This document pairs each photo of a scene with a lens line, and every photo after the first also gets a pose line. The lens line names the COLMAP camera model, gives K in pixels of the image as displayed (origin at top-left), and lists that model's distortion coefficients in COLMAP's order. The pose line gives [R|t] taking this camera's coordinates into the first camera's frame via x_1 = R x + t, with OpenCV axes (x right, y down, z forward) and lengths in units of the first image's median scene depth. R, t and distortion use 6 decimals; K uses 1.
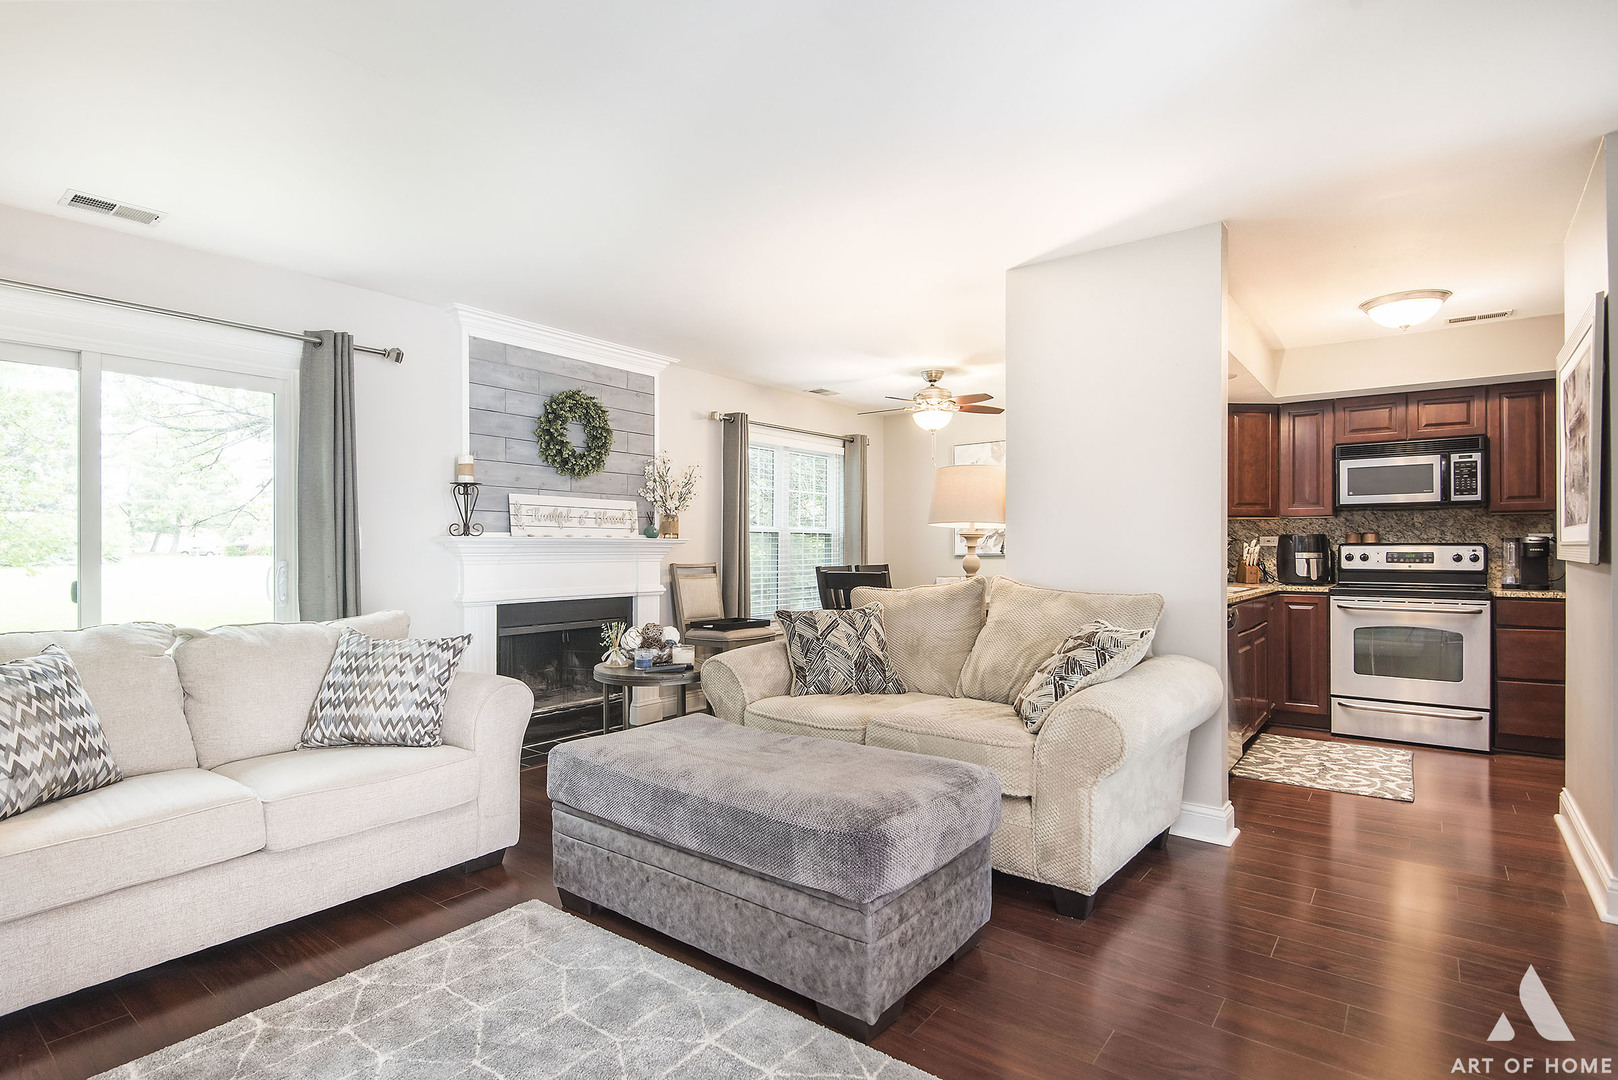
lens RADIAL K [[799.8, 0, 792.6], [0, 799.8, 544.8], [0, 0, 1]] dist [0.020481, -0.017820]
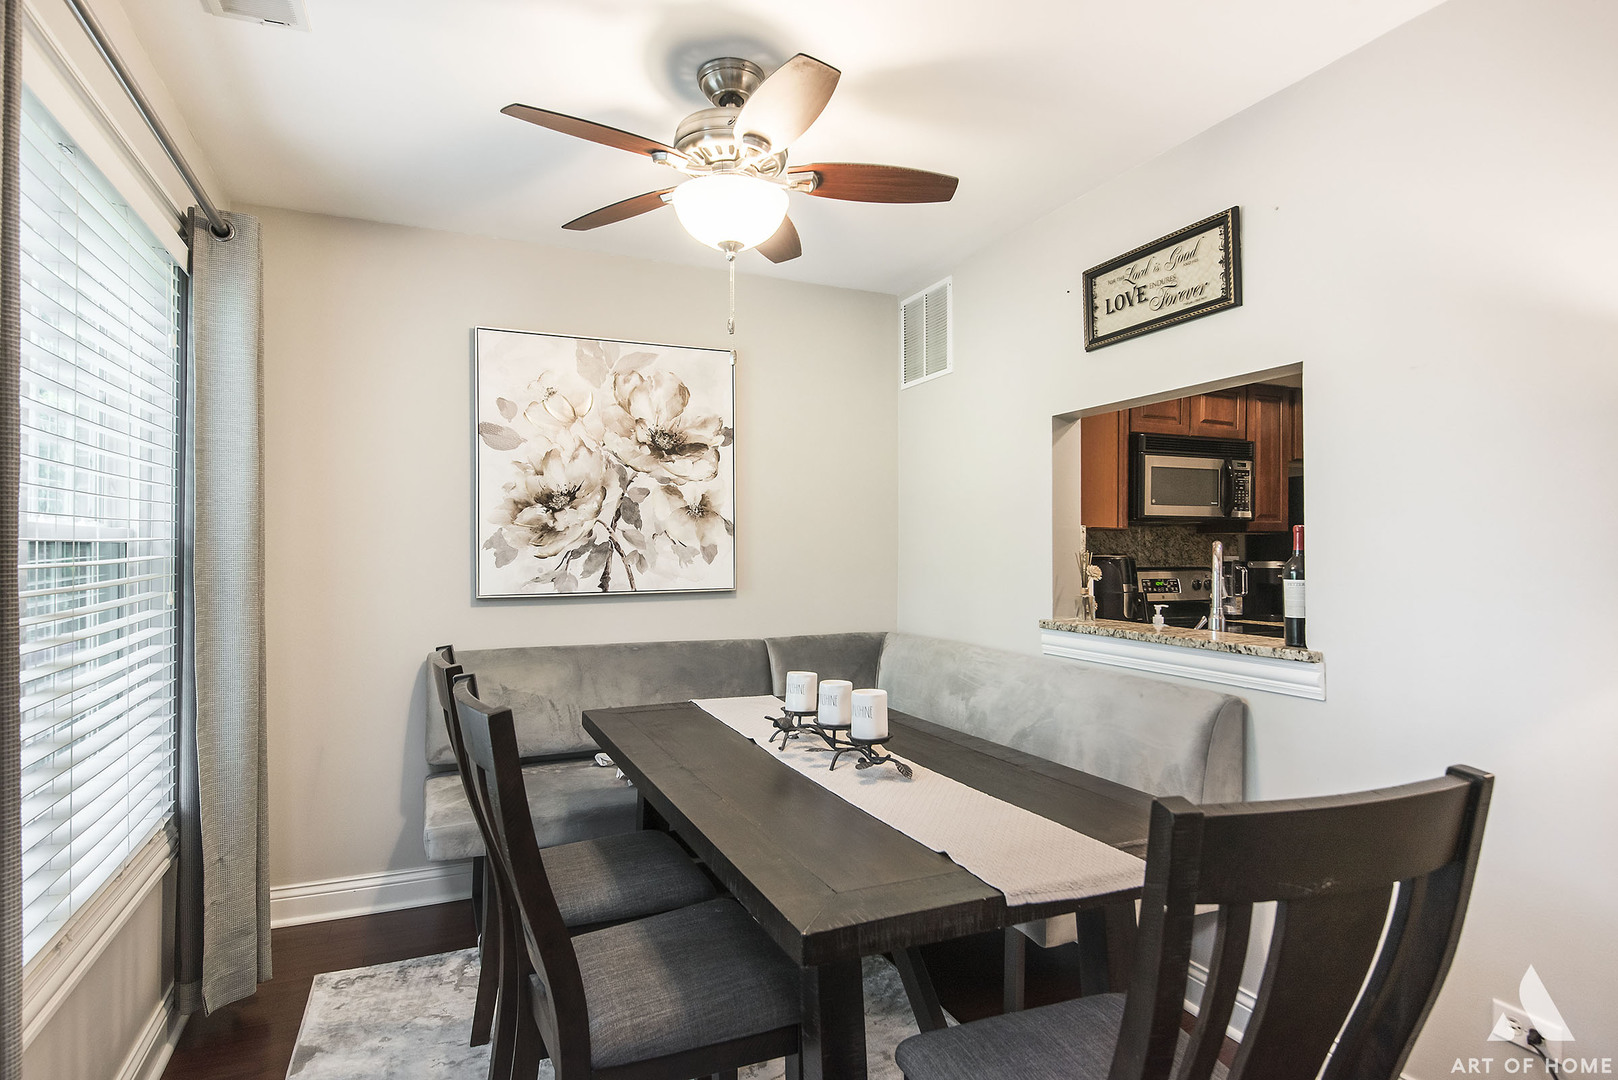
lens RADIAL K [[869.9, 0, 815.2], [0, 869.9, 546.2], [0, 0, 1]] dist [0.032564, -0.021387]
pose [[0.463267, 0.004087, 0.886209, -0.173745], [-0.008602, 0.999963, -0.000115, -0.023179], [-0.886177, -0.007570, 0.463285, 1.032666]]
